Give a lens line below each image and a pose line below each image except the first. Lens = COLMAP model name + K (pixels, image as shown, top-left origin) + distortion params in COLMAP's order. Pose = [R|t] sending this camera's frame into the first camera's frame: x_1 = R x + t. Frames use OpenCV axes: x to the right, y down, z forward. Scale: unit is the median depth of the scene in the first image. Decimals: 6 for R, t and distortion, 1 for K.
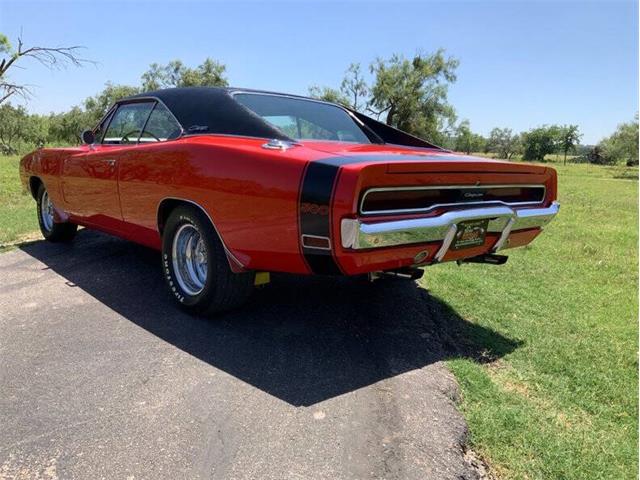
lens RADIAL K [[544.0, 0, 320.0], [0, 544.0, 240.0], [0, 0, 1]] dist [0.002042, -0.010124]
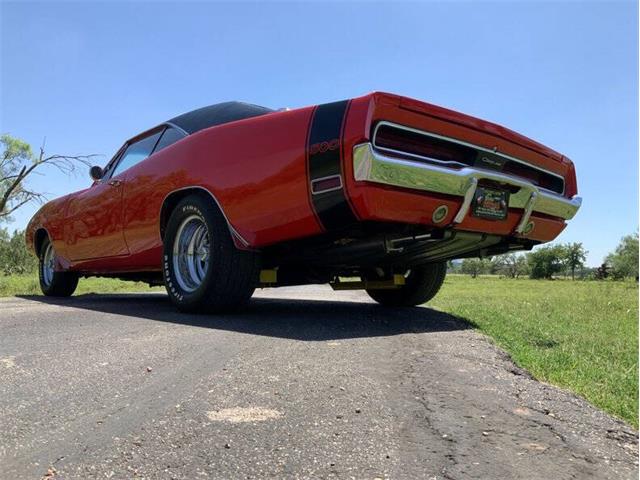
lens RADIAL K [[544.0, 0, 320.0], [0, 544.0, 240.0], [0, 0, 1]] dist [0.002042, -0.010124]
pose [[0.999768, -0.017149, -0.013055, -0.005559], [0.013652, 0.972601, -0.232081, 0.221539], [0.016677, 0.231849, 0.972609, 0.085269]]
